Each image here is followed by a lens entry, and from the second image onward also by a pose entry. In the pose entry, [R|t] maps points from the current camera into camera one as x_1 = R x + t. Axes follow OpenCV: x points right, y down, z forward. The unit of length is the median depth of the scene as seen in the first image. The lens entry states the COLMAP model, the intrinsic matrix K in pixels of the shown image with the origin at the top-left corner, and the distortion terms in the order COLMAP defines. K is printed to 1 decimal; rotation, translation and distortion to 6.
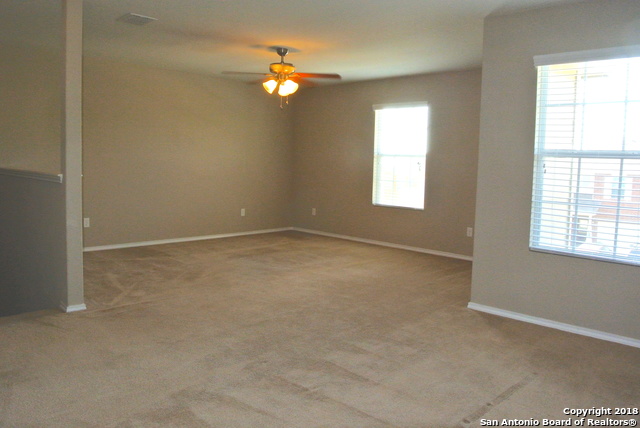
lens RADIAL K [[491.5, 0, 322.1], [0, 491.5, 210.5], [0, 0, 1]] dist [-0.067143, 0.040921]
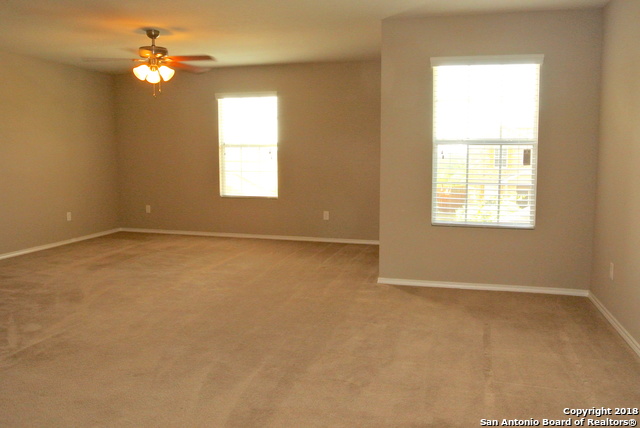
lens RADIAL K [[491.5, 0, 324.6], [0, 491.5, 215.3], [0, 0, 1]] dist [-0.067143, 0.040921]
pose [[0.879990, -0.089163, 0.466549, -0.238342], [0.072596, 0.995931, 0.053405, -0.016341], [-0.469413, -0.013126, 0.882881, 0.057182]]
